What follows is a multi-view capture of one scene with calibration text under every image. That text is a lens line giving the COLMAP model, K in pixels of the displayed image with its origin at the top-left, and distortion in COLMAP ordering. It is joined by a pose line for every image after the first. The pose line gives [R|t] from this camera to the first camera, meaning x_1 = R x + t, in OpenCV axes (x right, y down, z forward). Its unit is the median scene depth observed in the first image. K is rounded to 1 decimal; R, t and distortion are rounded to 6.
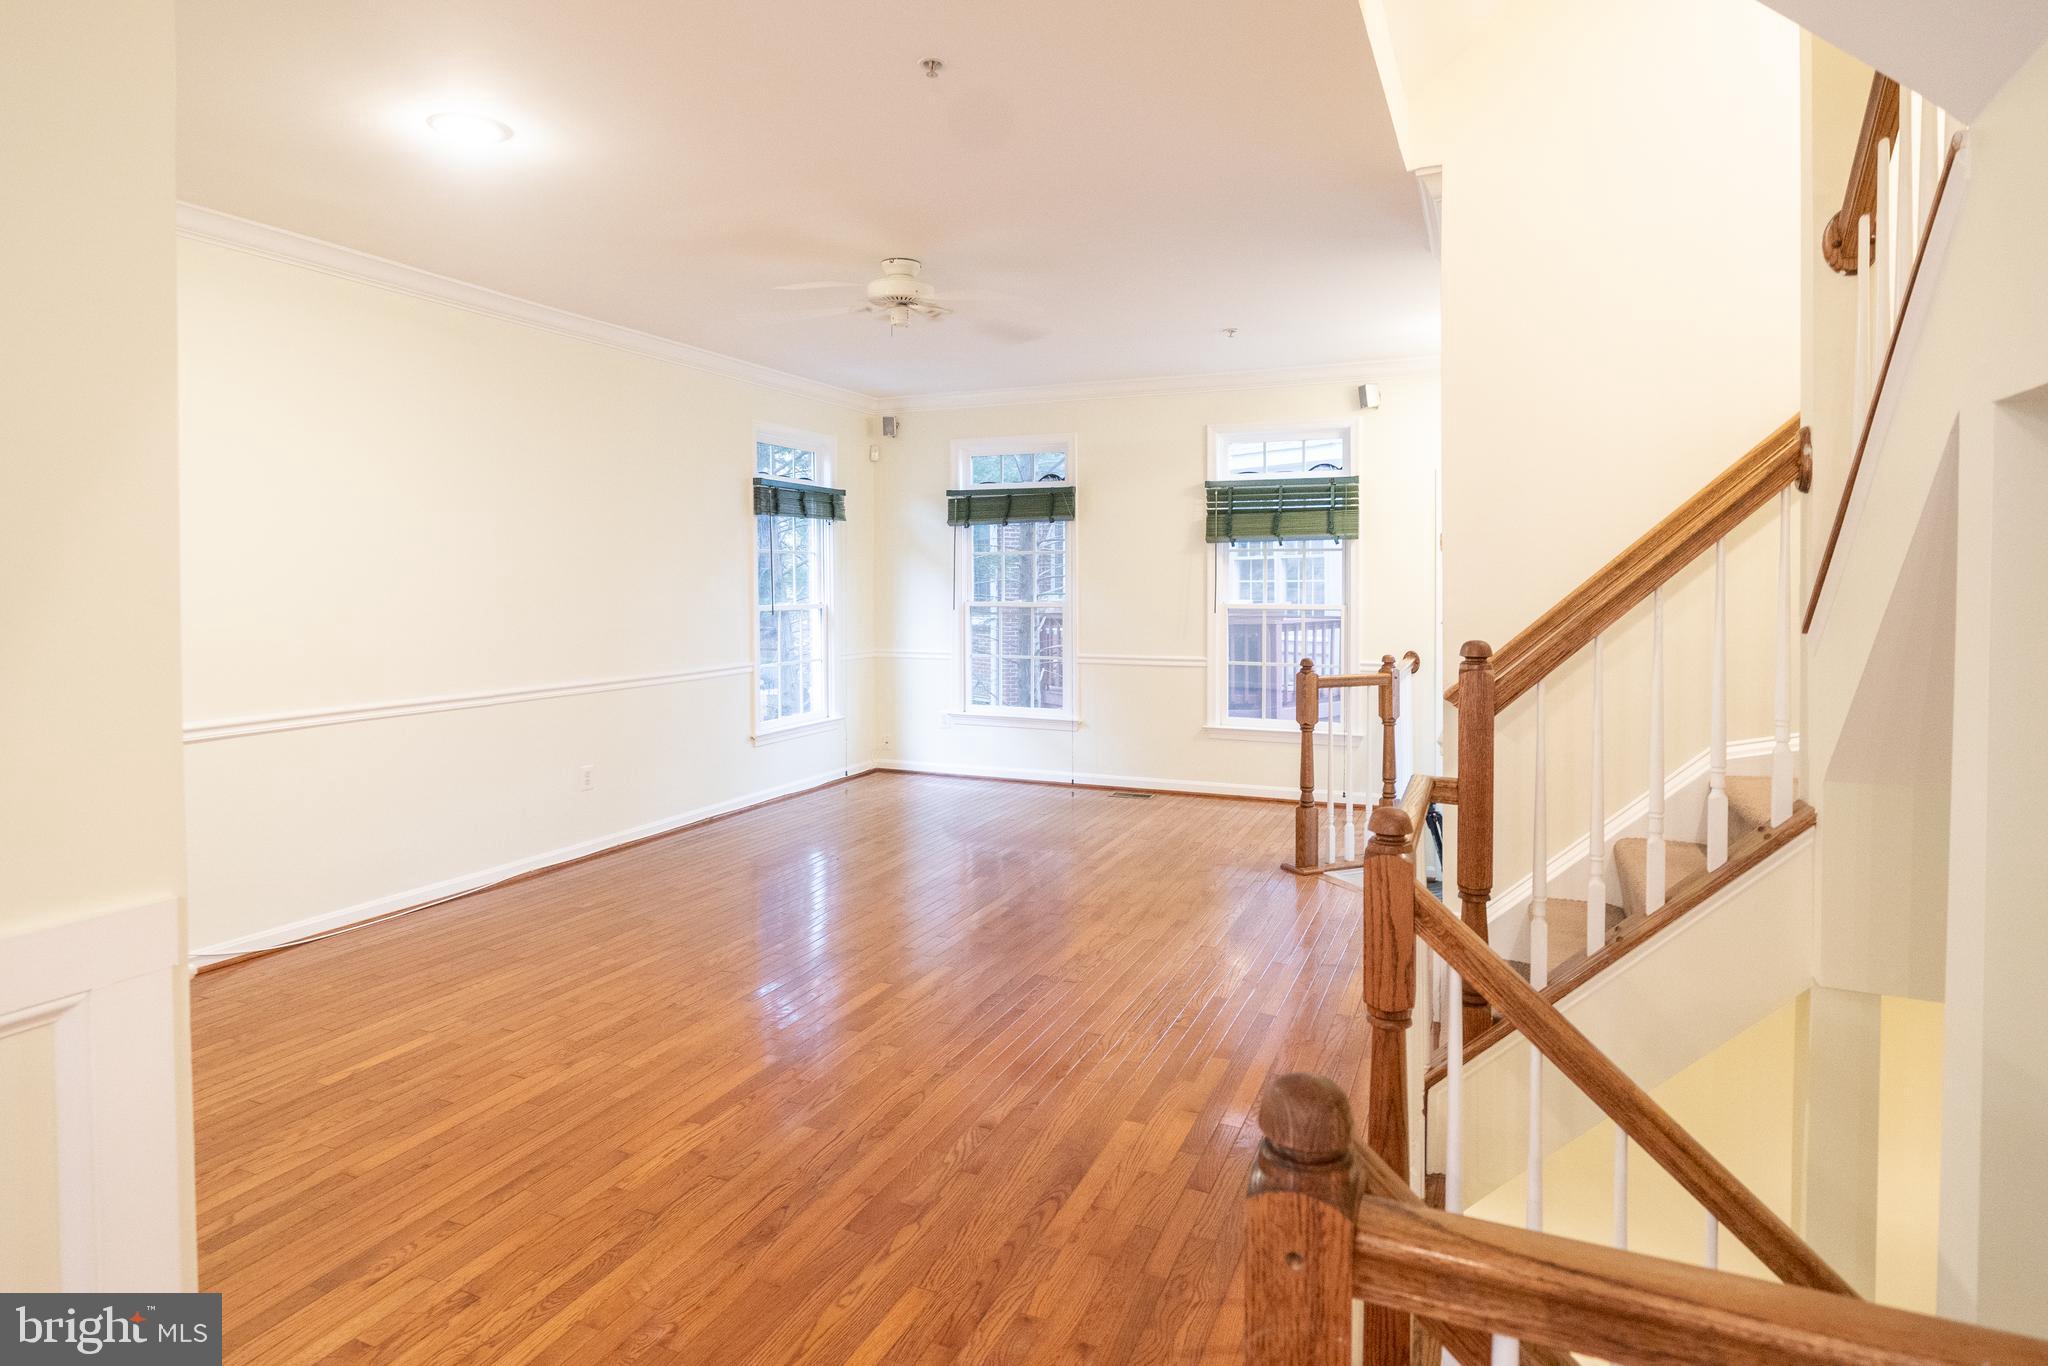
lens RADIAL K [[1111.1, 0, 1020.6], [0, 1111.1, 605.2], [0, 0, 1]] dist [0.000838, -0.004116]
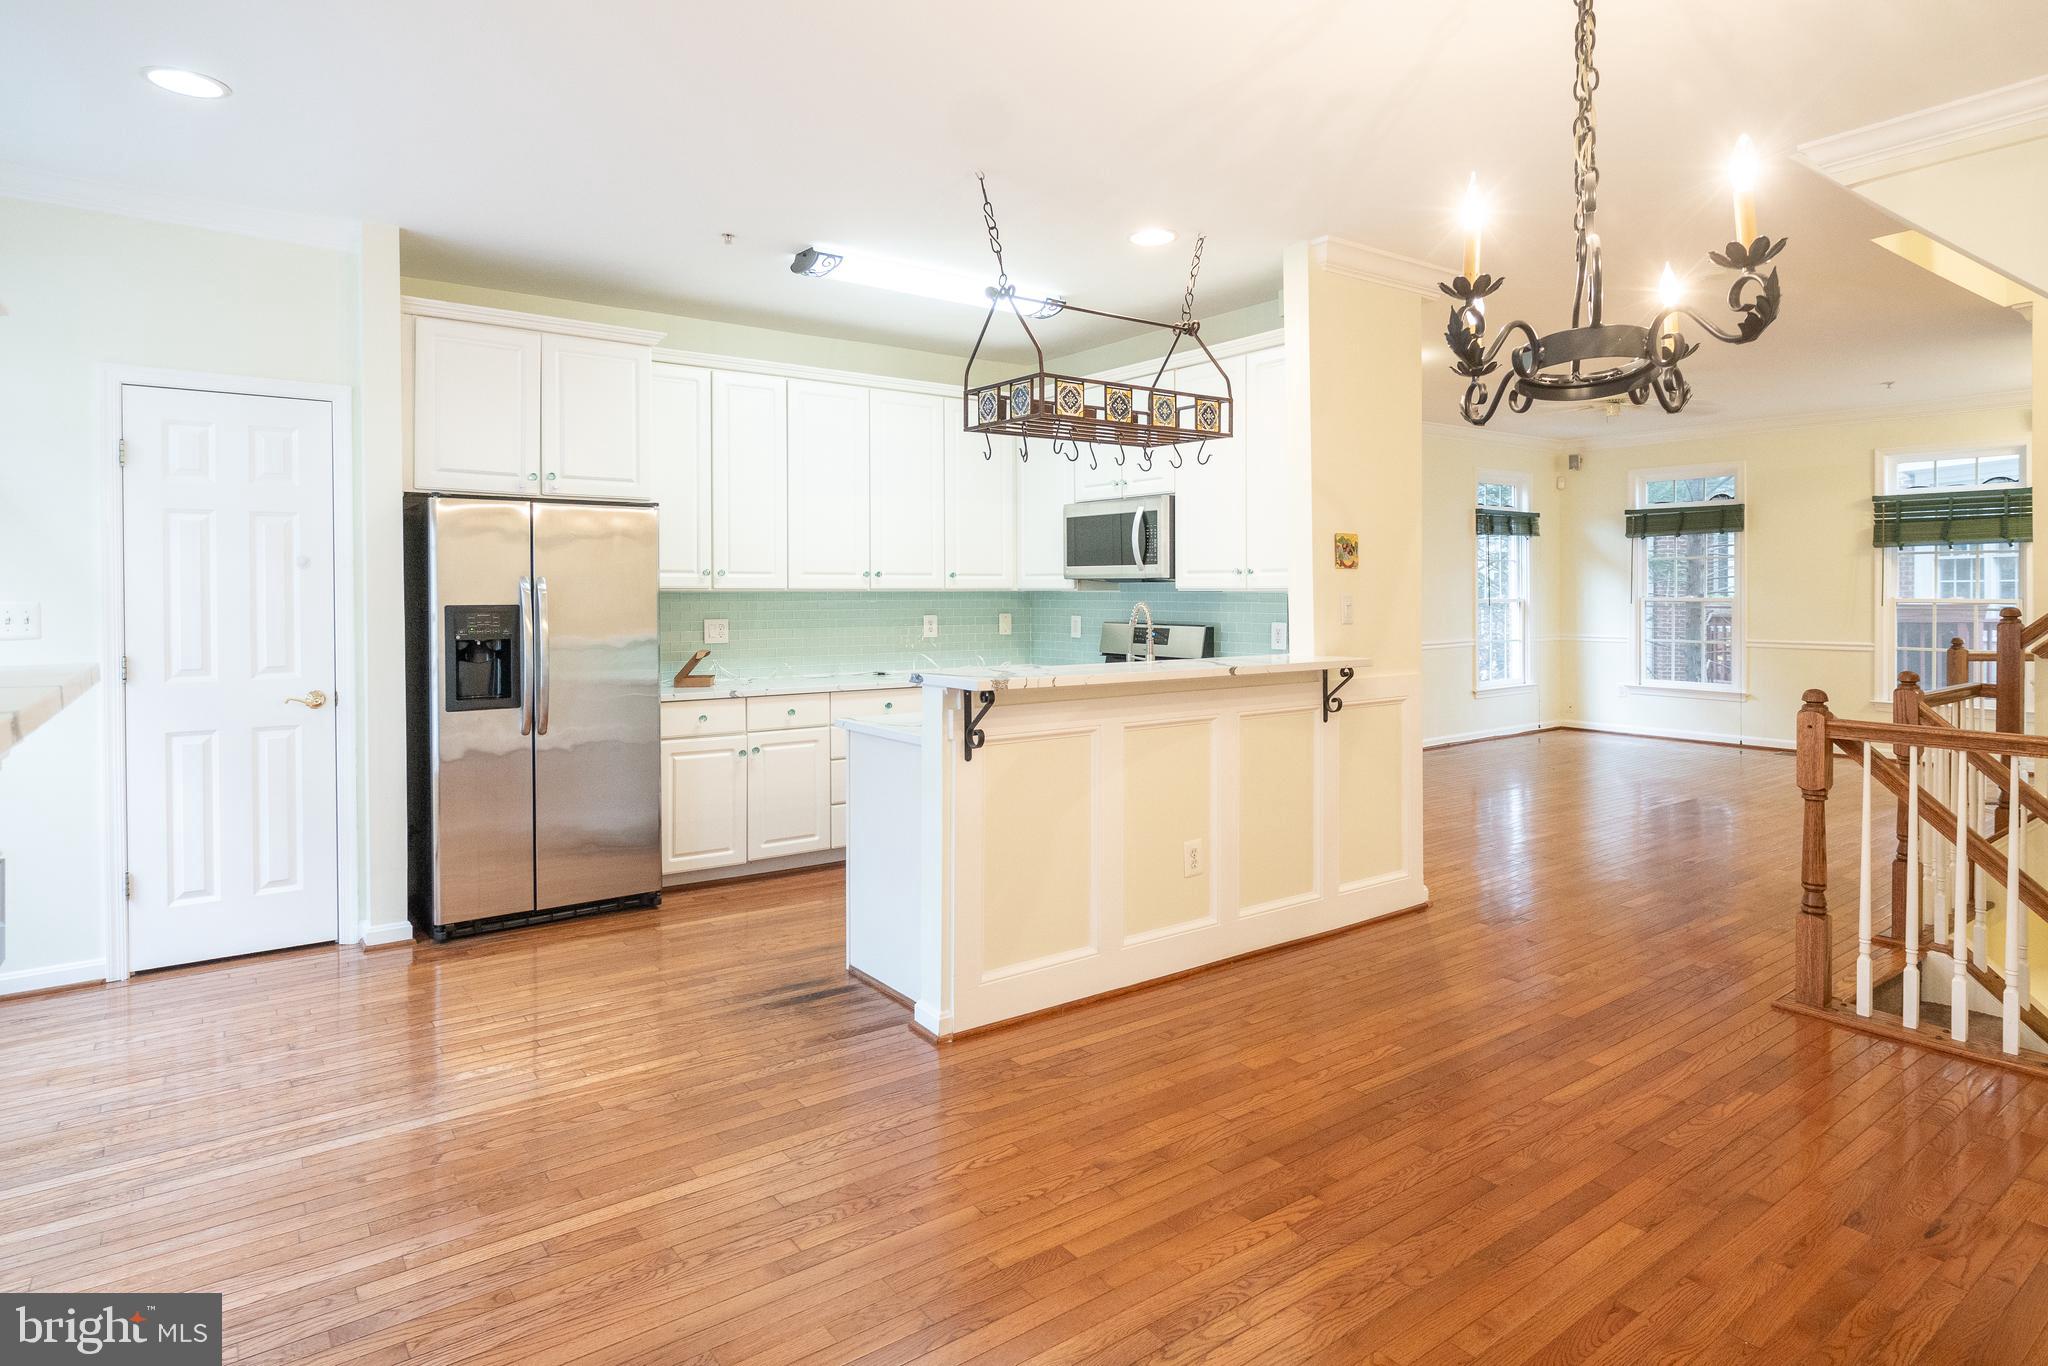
lens RADIAL K [[1111.1, 0, 1032.2], [0, 1111.1, 602.1], [0, 0, 1]] dist [0.000838, -0.004116]
pose [[0.868791, 0.003043, -0.495170, -0.028392], [-0.006870, 0.999959, -0.005908, 0.016206], [0.495132, 0.008534, 0.868776, -0.490637]]
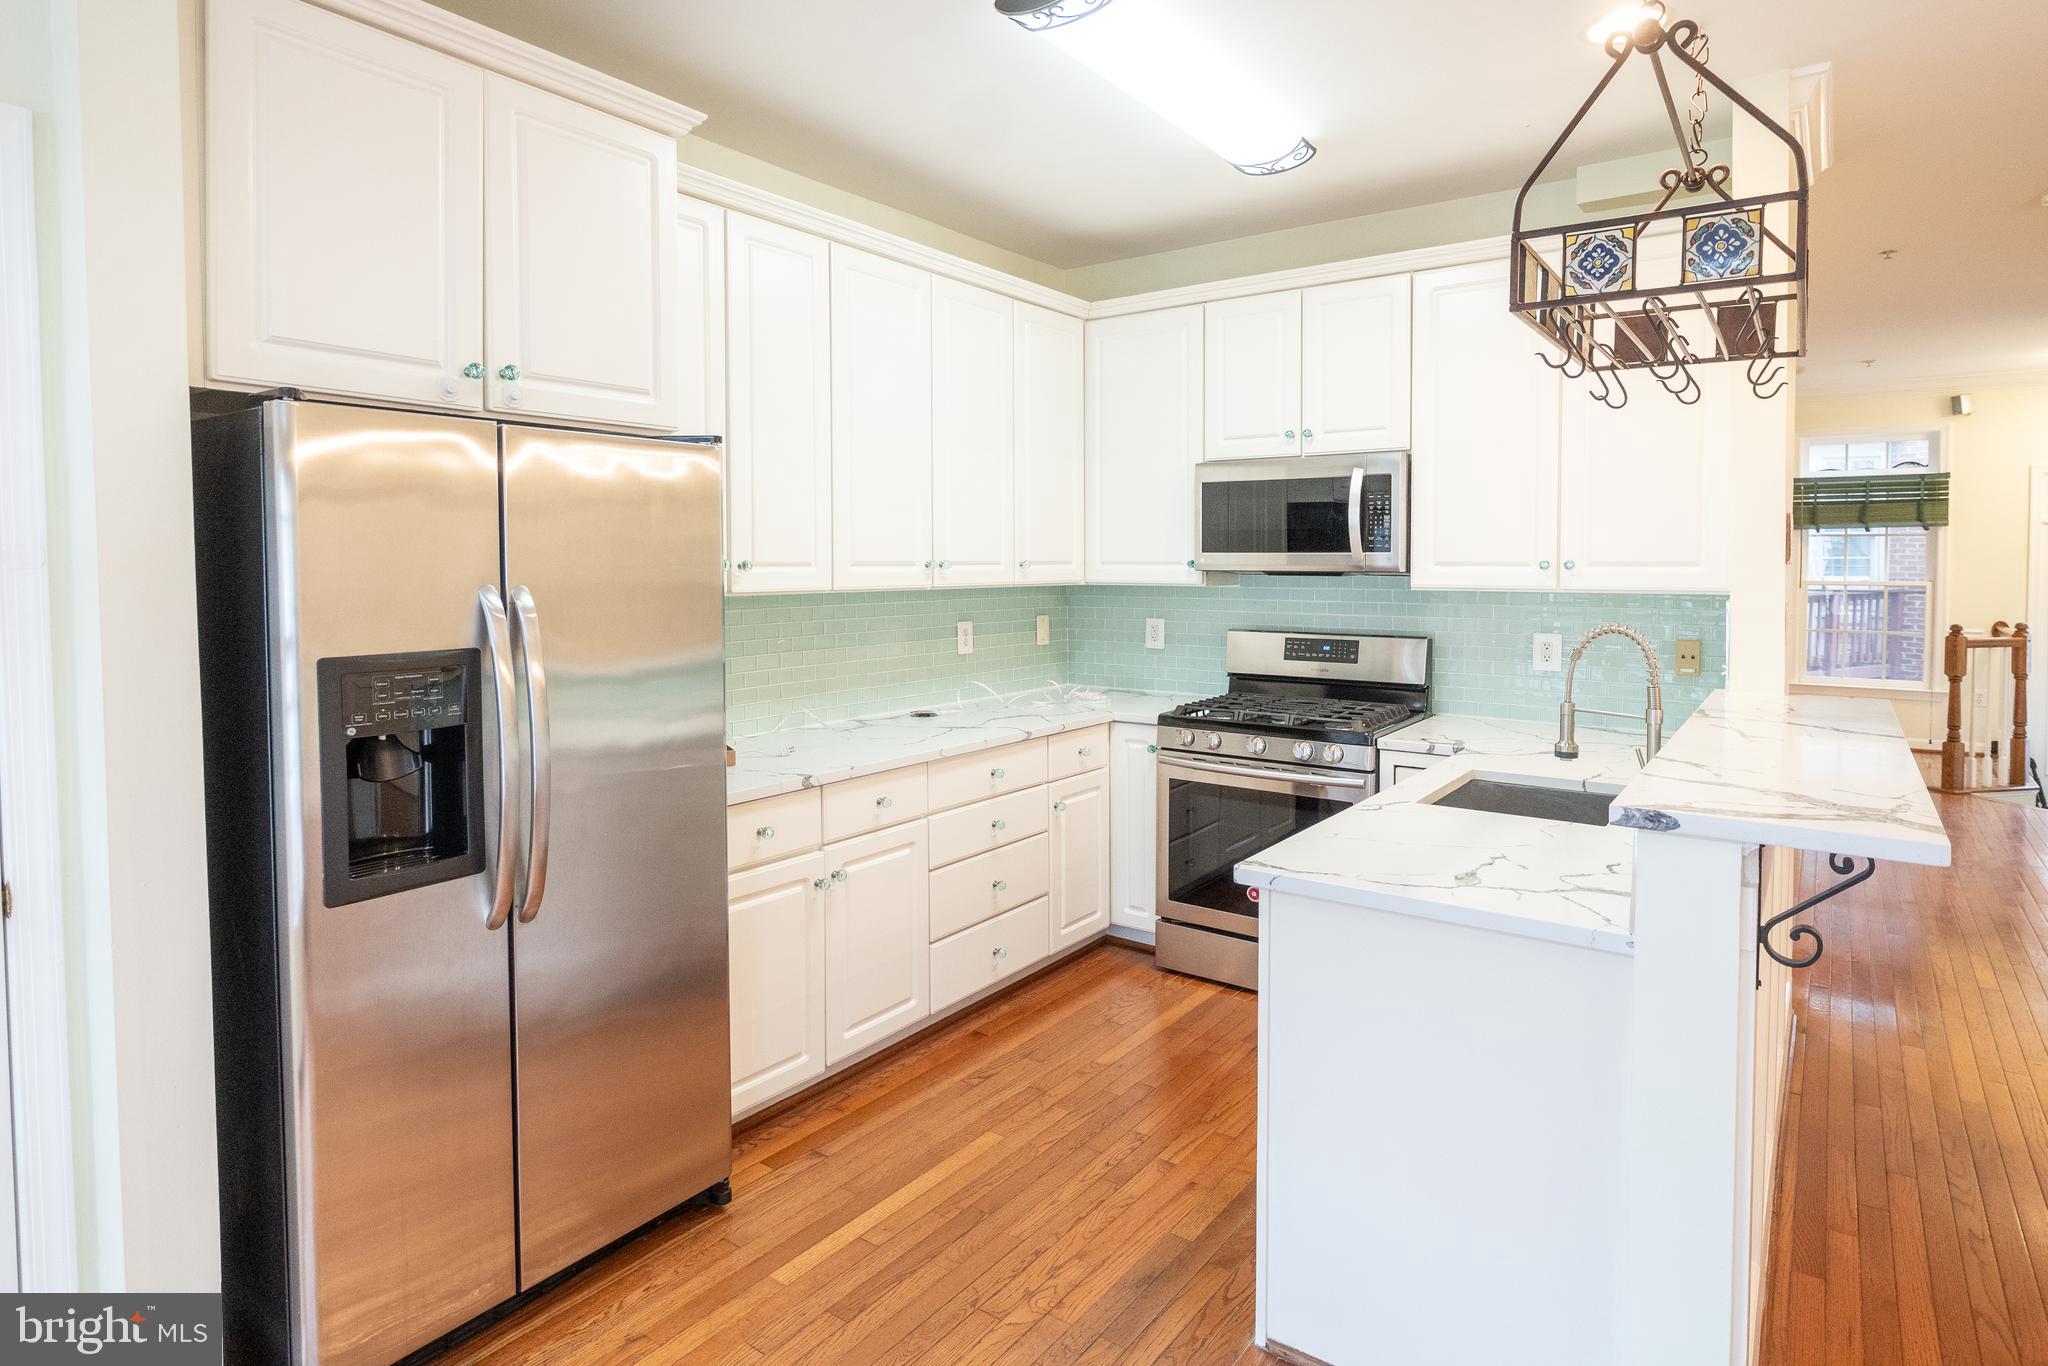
lens RADIAL K [[1111.1, 0, 1027.7], [0, 1111.1, 592.9], [0, 0, 1]] dist [0.000838, -0.004116]
pose [[0.976622, 0.004289, -0.214920, -0.377641], [-0.001674, 0.999922, 0.012351, -0.001336], [0.214956, -0.011702, 0.976554, -0.343667]]
